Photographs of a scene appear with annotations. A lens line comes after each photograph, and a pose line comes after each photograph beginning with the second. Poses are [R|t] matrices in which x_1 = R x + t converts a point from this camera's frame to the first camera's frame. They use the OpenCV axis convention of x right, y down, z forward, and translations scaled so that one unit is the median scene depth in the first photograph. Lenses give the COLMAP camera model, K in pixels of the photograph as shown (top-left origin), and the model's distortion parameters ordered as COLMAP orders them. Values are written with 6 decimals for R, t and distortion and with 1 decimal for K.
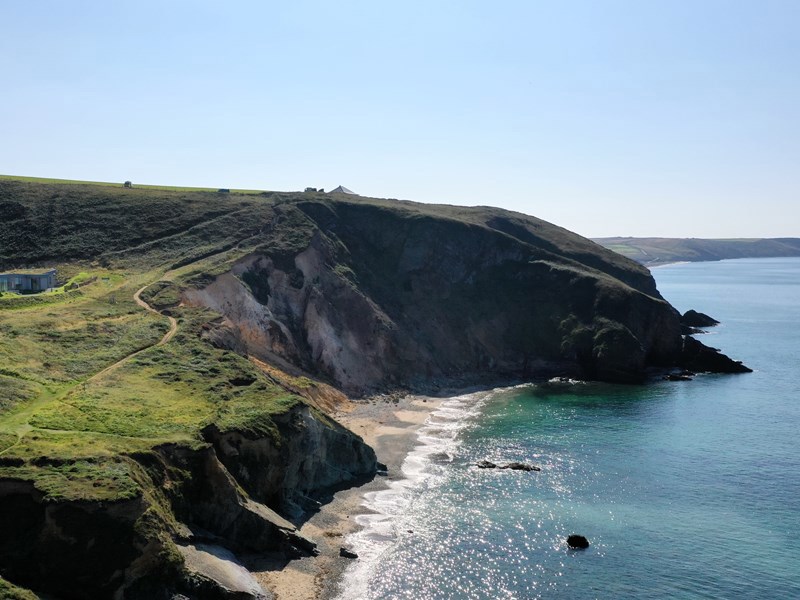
lens RADIAL K [[835.9, 0, 397.1], [0, 835.9, 299.2], [0, 0, 1]] dist [-0.000598, 0.000000]
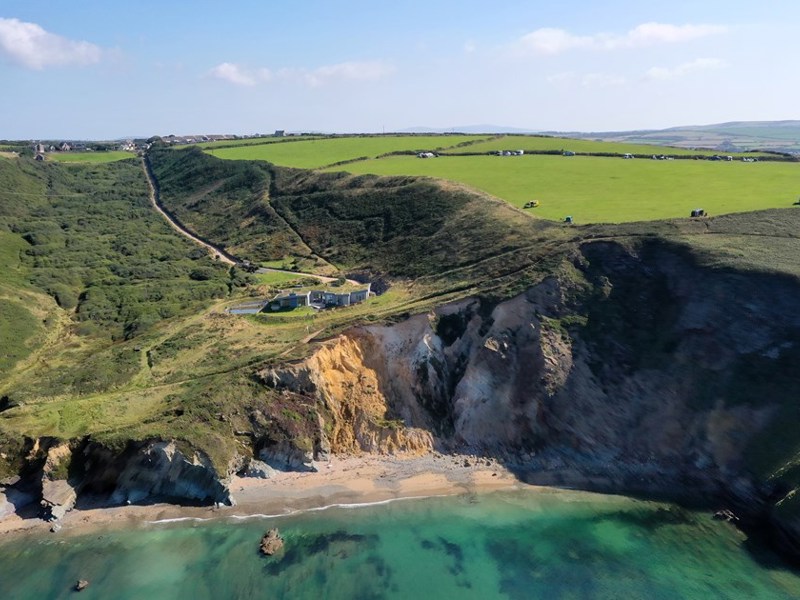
lens RADIAL K [[882.9, 0, 411.5], [0, 882.9, 321.9], [0, 0, 1]] dist [-0.009224, 0.000000]
pose [[0.388747, 0.189949, -0.901552, 0.856032], [-0.042876, 0.981187, 0.188239, -0.236933], [0.920347, -0.034523, 0.389577, 0.458531]]
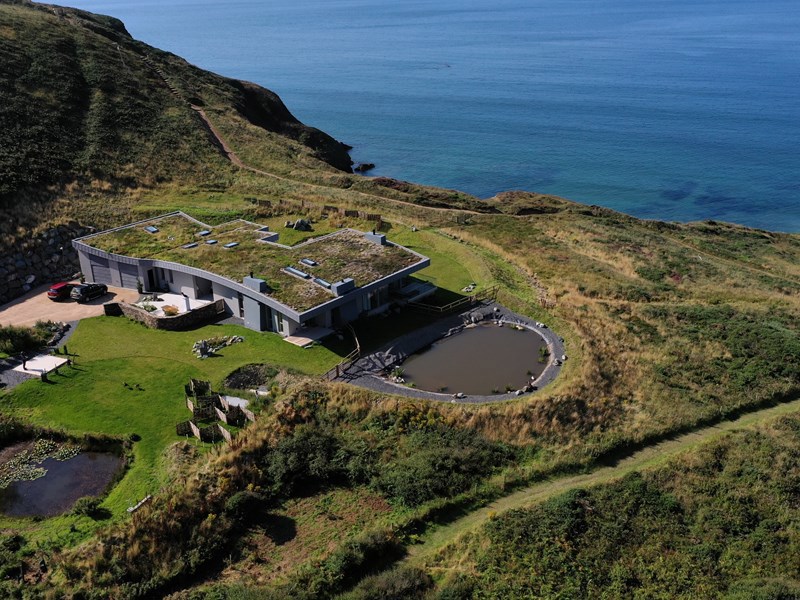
lens RADIAL K [[835.9, 0, 396.7], [0, 835.9, 297.5], [0, 0, 1]] dist [-0.000598, 0.000000]
pose [[0.288483, -0.356024, 0.888833, -0.739955], [0.074687, 0.933839, 0.349810, -0.133203], [-0.954568, -0.034530, 0.295987, 0.680739]]
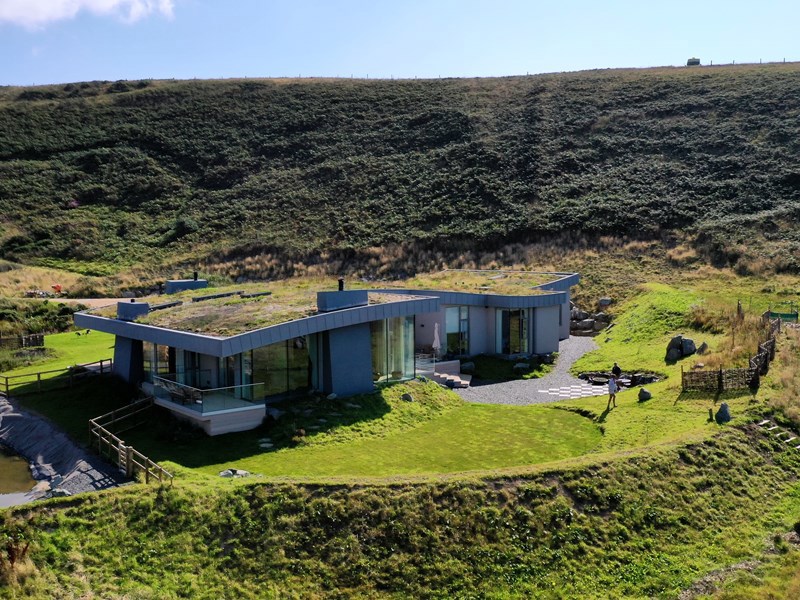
lens RADIAL K [[835.9, 0, 399.6], [0, 835.9, 301.8], [0, 0, 1]] dist [-0.000598, 0.000000]
pose [[0.887037, 0.035173, -0.460357, -0.304161], [-0.028492, 0.999364, 0.021455, -0.027754], [0.460819, -0.005915, 0.887474, 0.662967]]
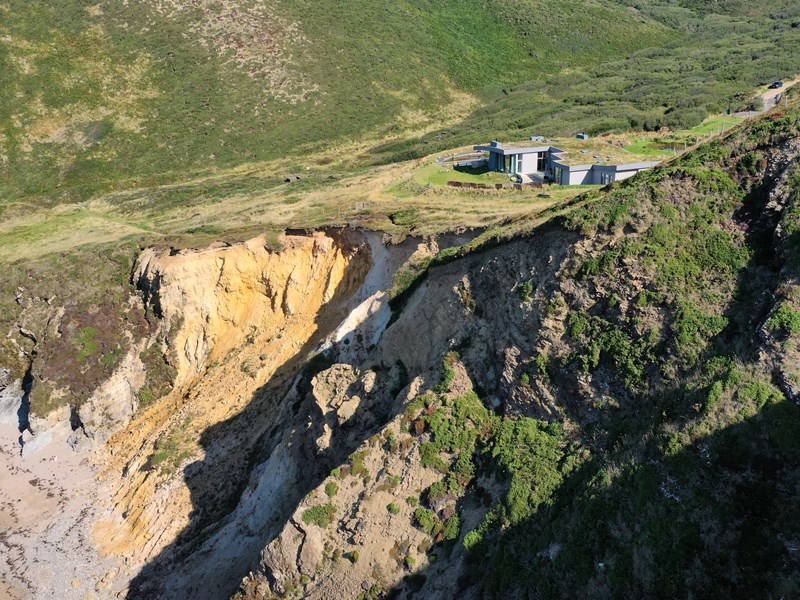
lens RADIAL K [[835.9, 0, 402.5], [0, 835.9, 299.6], [0, 0, 1]] dist [-0.000598, 0.000000]
pose [[-0.718153, 0.257116, -0.646644, 0.080435], [-0.020947, 0.920831, 0.389400, -0.157055], [0.695570, 0.293194, -0.655911, 1.190679]]
